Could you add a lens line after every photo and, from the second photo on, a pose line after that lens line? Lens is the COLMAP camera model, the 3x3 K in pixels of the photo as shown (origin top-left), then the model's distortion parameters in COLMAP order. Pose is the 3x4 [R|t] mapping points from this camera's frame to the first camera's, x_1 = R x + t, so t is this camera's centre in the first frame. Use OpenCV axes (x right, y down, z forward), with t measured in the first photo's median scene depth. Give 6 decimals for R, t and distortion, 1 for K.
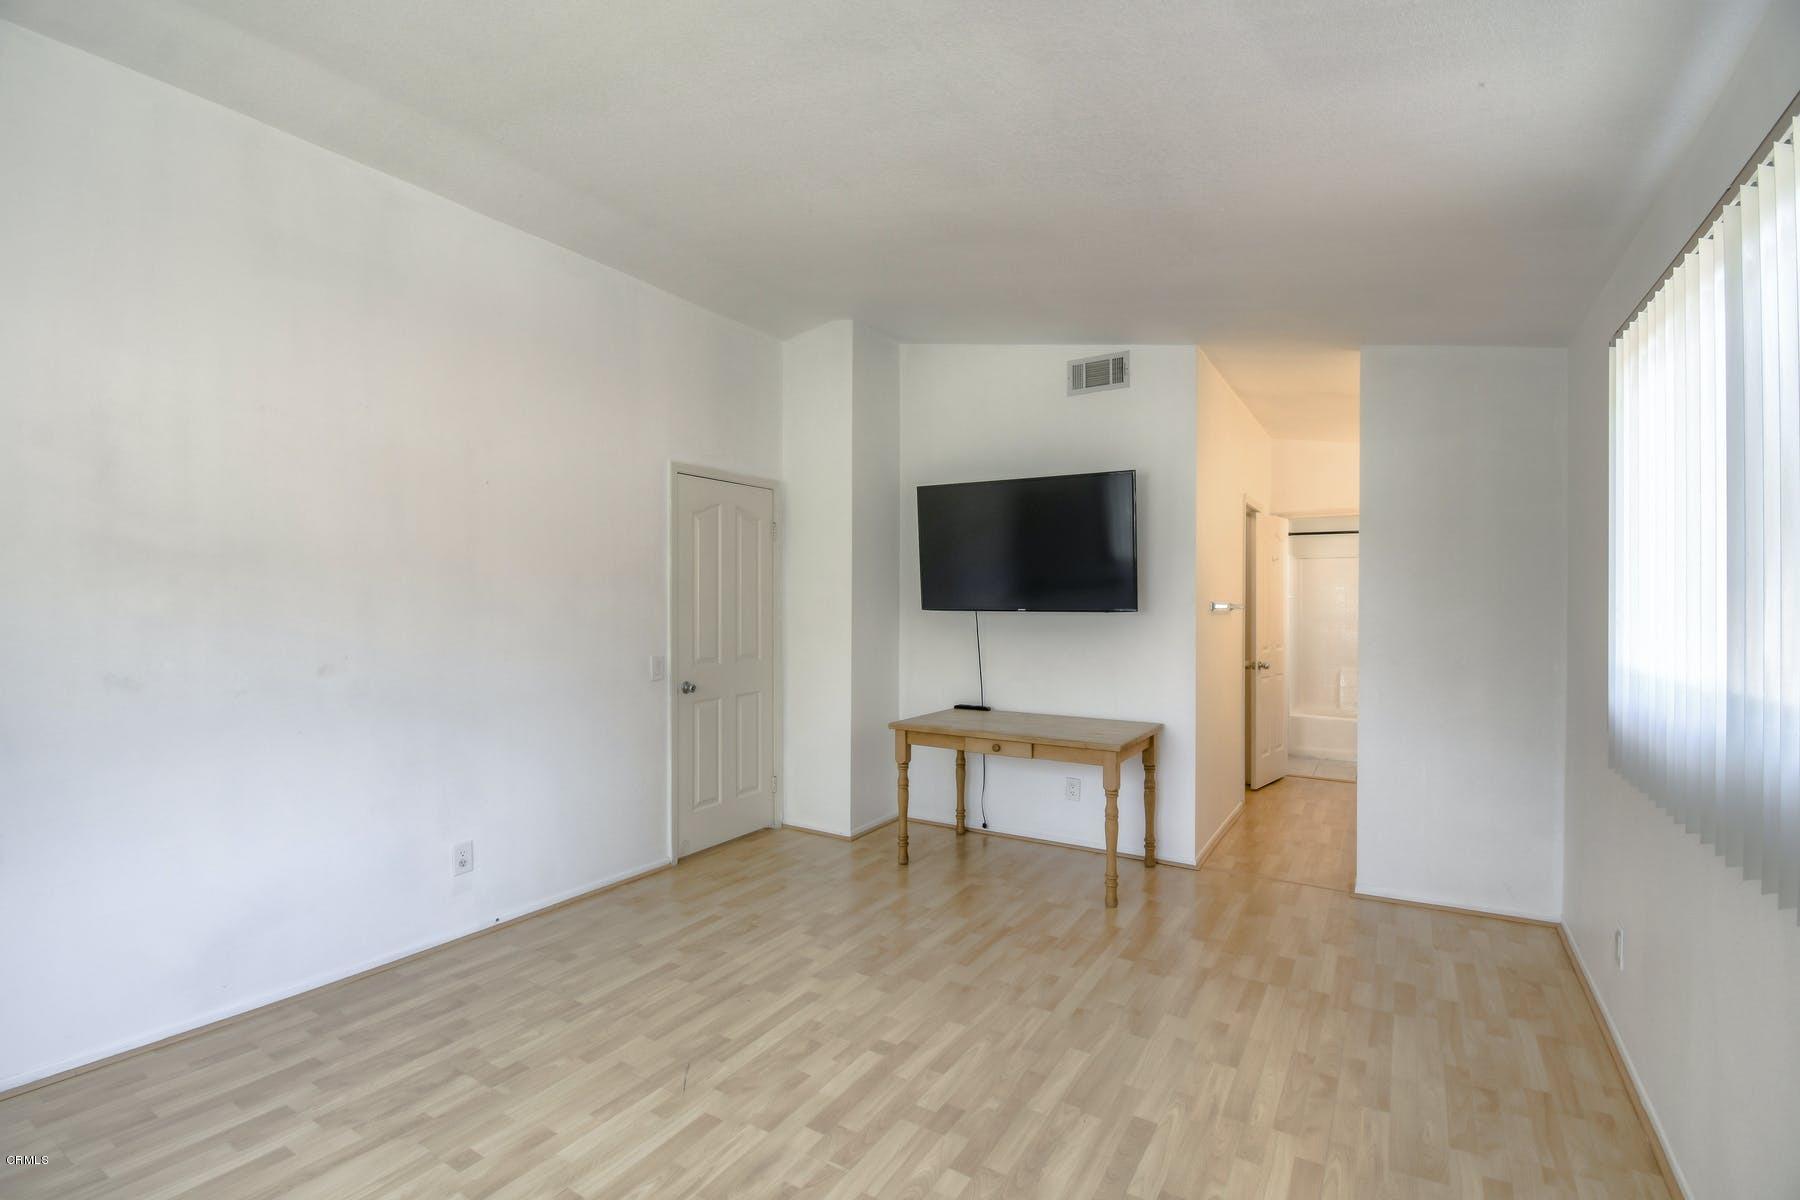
lens RADIAL K [[813.2, 0, 889.8], [0, 813.2, 601.1], [0, 0, 1]] dist [0.005725, -0.017912]
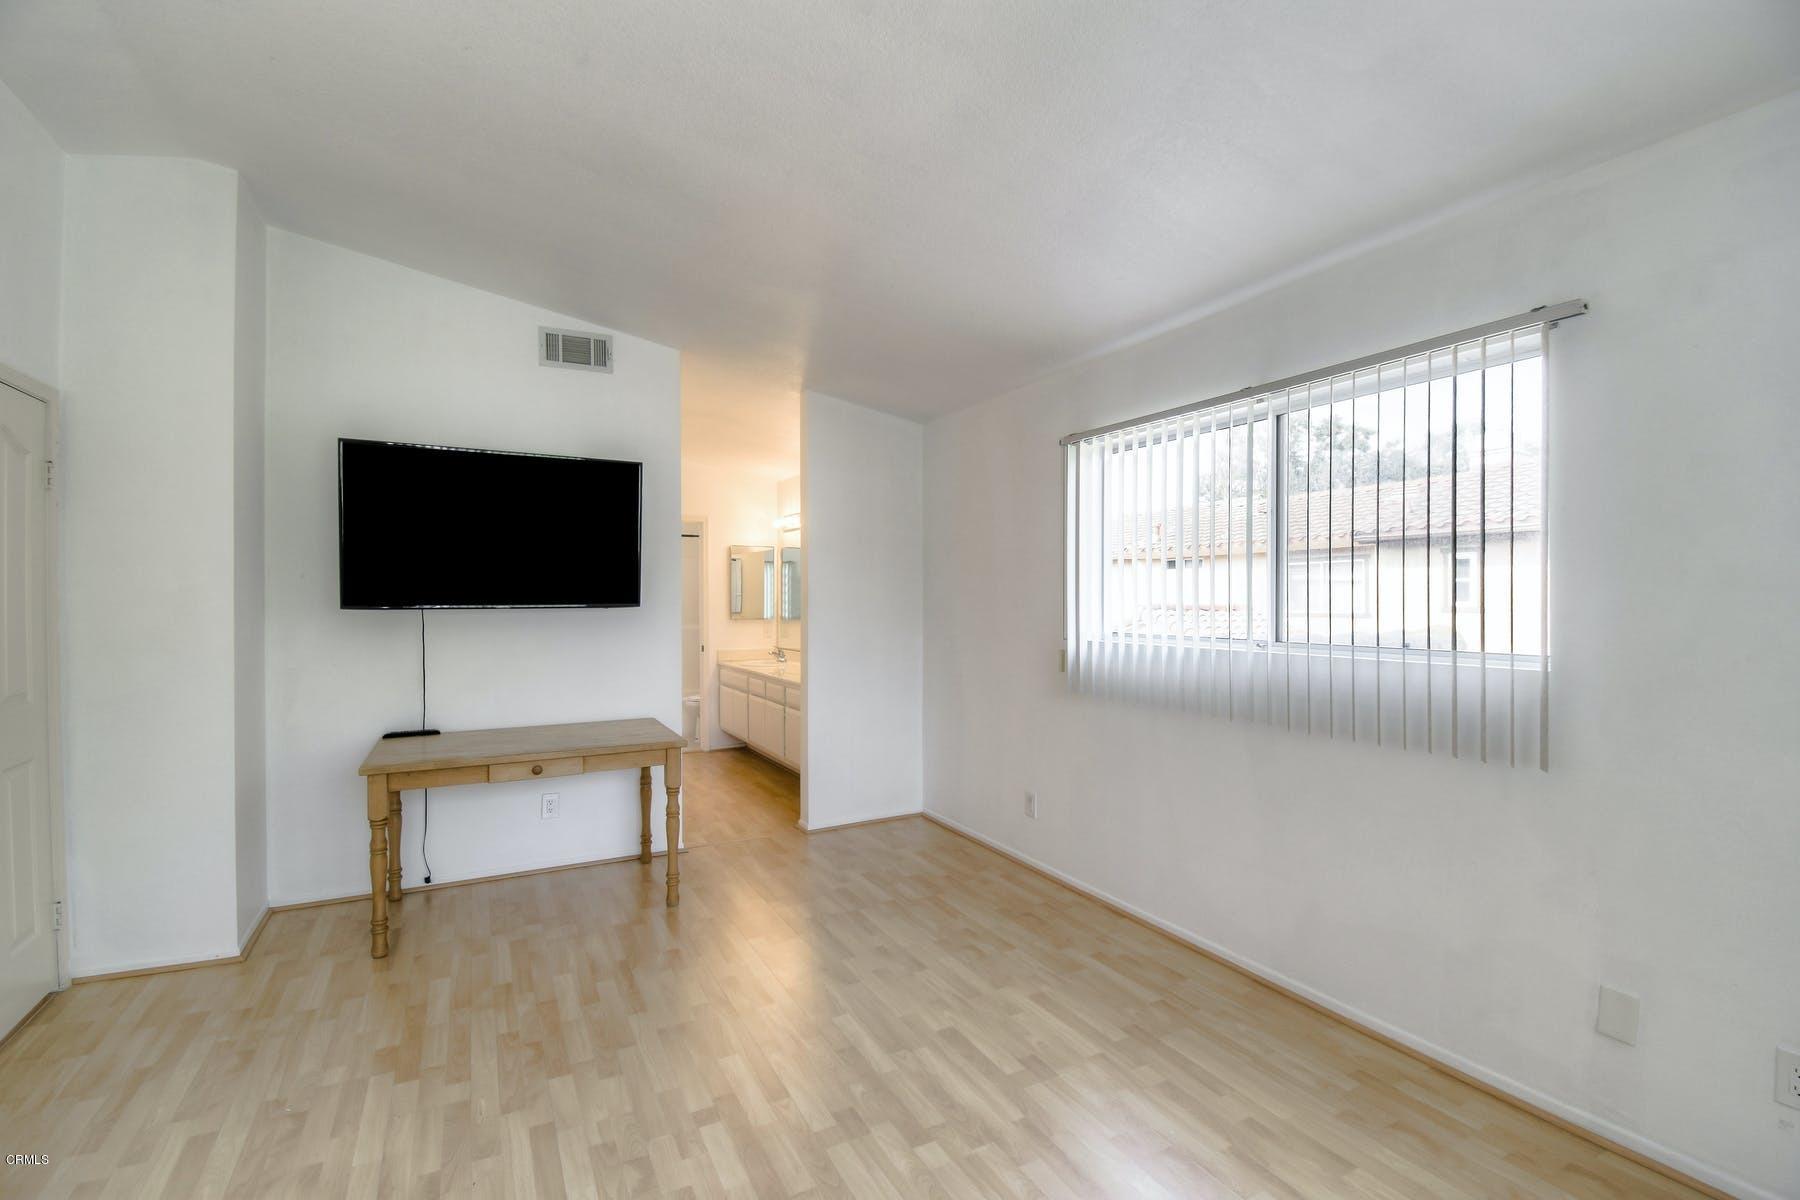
lens RADIAL K [[813.2, 0, 897.4], [0, 813.2, 588.8], [0, 0, 1]] dist [0.005725, -0.017912]
pose [[0.500247, 0.003563, 0.865875, -0.481362], [0.005859, 0.999955, -0.007499, 0.002020], [-0.865863, 0.008824, 0.500204, 0.293525]]
